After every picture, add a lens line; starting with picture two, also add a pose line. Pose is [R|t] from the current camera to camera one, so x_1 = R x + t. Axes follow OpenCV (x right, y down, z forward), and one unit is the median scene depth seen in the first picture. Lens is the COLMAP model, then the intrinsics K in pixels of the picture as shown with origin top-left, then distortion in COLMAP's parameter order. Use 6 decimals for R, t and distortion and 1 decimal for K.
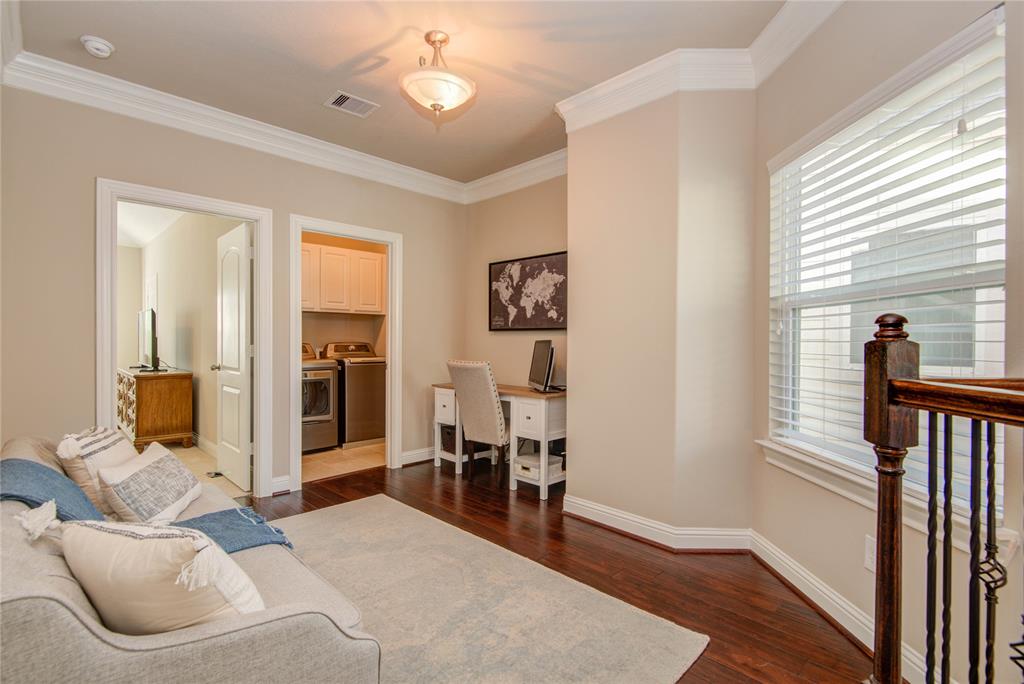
lens RADIAL K [[487.2, 0, 526.8], [0, 487.2, 341.0], [0, 0, 1]] dist [-0.000664, -0.000253]
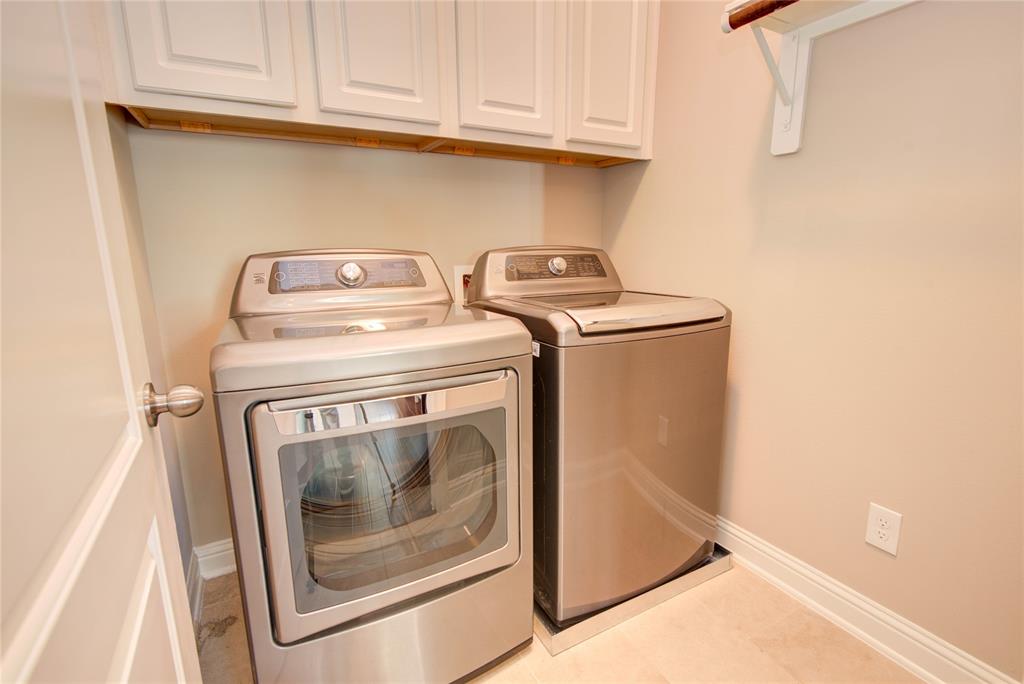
lens RADIAL K [[475.1, 0, 514.9], [0, 475.1, 341.6], [0, 0, 1]] dist [-0.001088, -0.000892]
pose [[0.953661, 0.050893, -0.296549, -0.421736], [0.008314, 0.980758, 0.195051, 0.003639], [0.300769, -0.188478, 0.934887, 1.005111]]
